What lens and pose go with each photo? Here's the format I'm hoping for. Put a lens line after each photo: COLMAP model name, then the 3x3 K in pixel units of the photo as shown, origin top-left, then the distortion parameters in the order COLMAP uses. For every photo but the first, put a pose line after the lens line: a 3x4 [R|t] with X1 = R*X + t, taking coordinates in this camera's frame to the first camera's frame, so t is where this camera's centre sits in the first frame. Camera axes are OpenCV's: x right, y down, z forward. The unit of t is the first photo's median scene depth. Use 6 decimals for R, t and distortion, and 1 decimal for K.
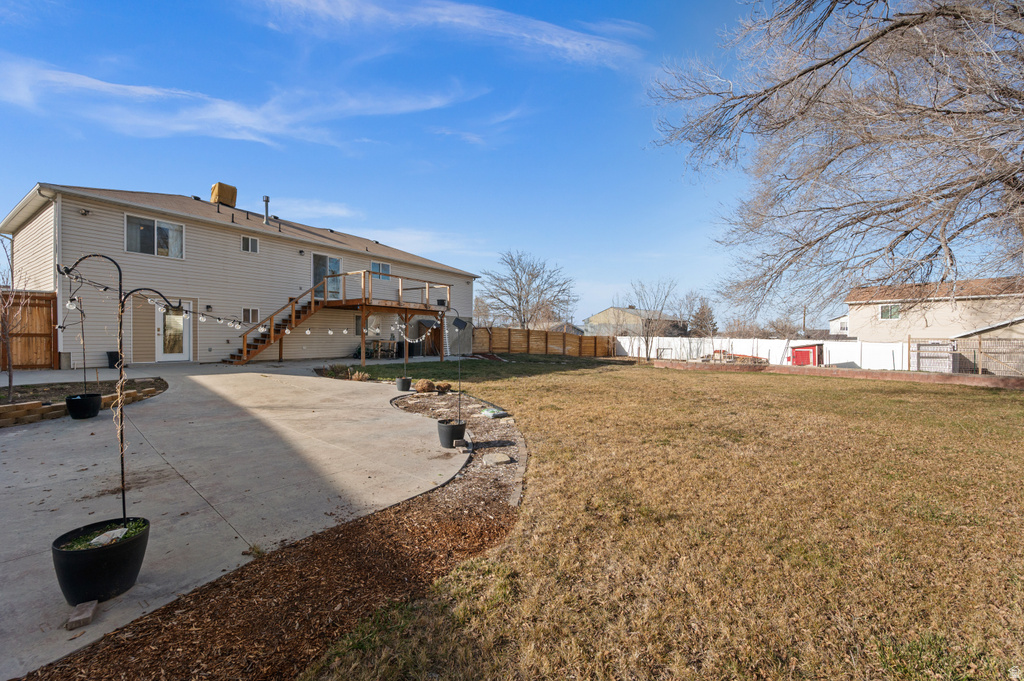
lens RADIAL K [[405.9, 0, 511.0], [0, 405.9, 336.4], [0, 0, 1]] dist [-0.005050, 0.000056]
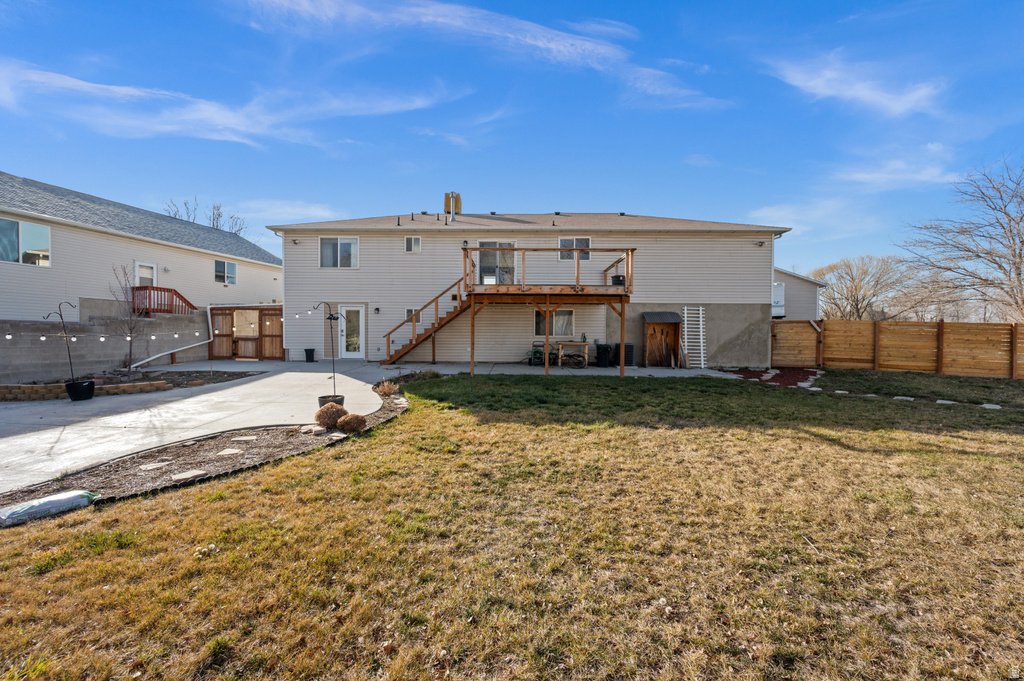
lens RADIAL K [[405.9, 0, 515.3], [0, 405.9, 340.7], [0, 0, 1]] dist [-0.005050, 0.000056]
pose [[0.541166, 0.001173, -0.840915, 0.272504], [0.000458, 0.999998, 0.001689, 0.006644], [0.840915, -0.001299, 0.541165, 0.562883]]
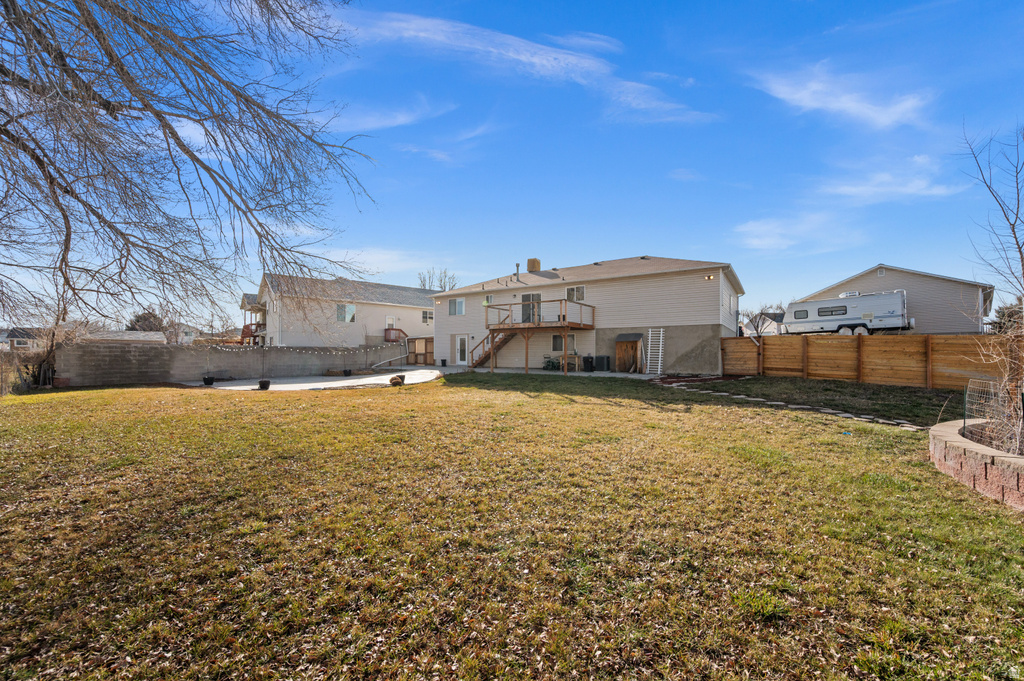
lens RADIAL K [[405.9, 0, 509.8], [0, 405.9, 349.2], [0, 0, 1]] dist [-0.005050, 0.000056]
pose [[0.000273, -0.021863, -0.999761, 0.892639], [0.000685, 0.999761, -0.021863, 0.019859], [1.000000, -0.000679, 0.000288, 0.907673]]
